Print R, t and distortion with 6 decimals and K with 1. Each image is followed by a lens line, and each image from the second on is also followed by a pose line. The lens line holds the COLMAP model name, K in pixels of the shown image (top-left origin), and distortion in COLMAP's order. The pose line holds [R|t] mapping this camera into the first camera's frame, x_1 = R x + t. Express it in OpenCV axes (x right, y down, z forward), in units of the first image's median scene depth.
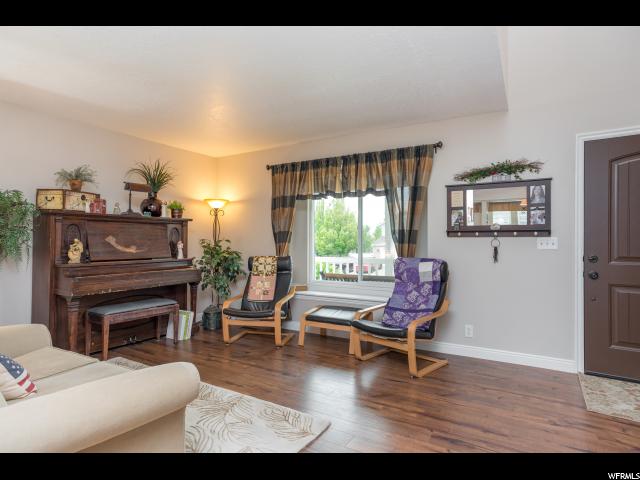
lens RADIAL K [[362.2, 0, 318.5], [0, 362.2, 240.5], [0, 0, 1]] dist [-0.054728, 0.053625]
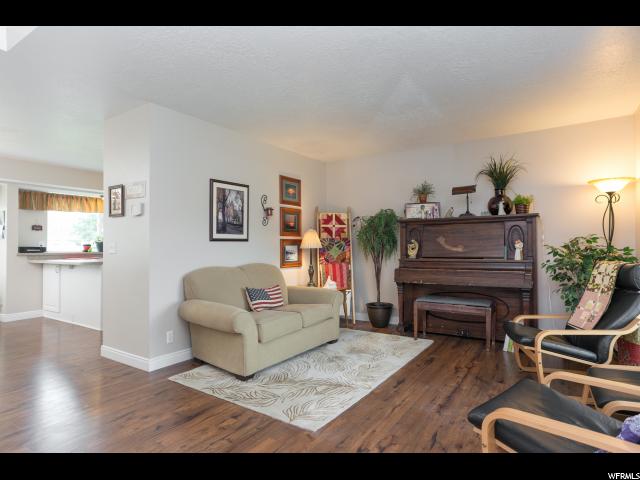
lens RADIAL K [[362.2, 0, 318.5], [0, 362.2, 240.5], [0, 0, 1]] dist [-0.054728, 0.053625]
pose [[-0.050030, -0.014317, -0.998645, 0.589696], [0.011147, 0.999827, -0.014893, 0.012454], [0.998686, -0.011877, -0.049861, 0.638193]]
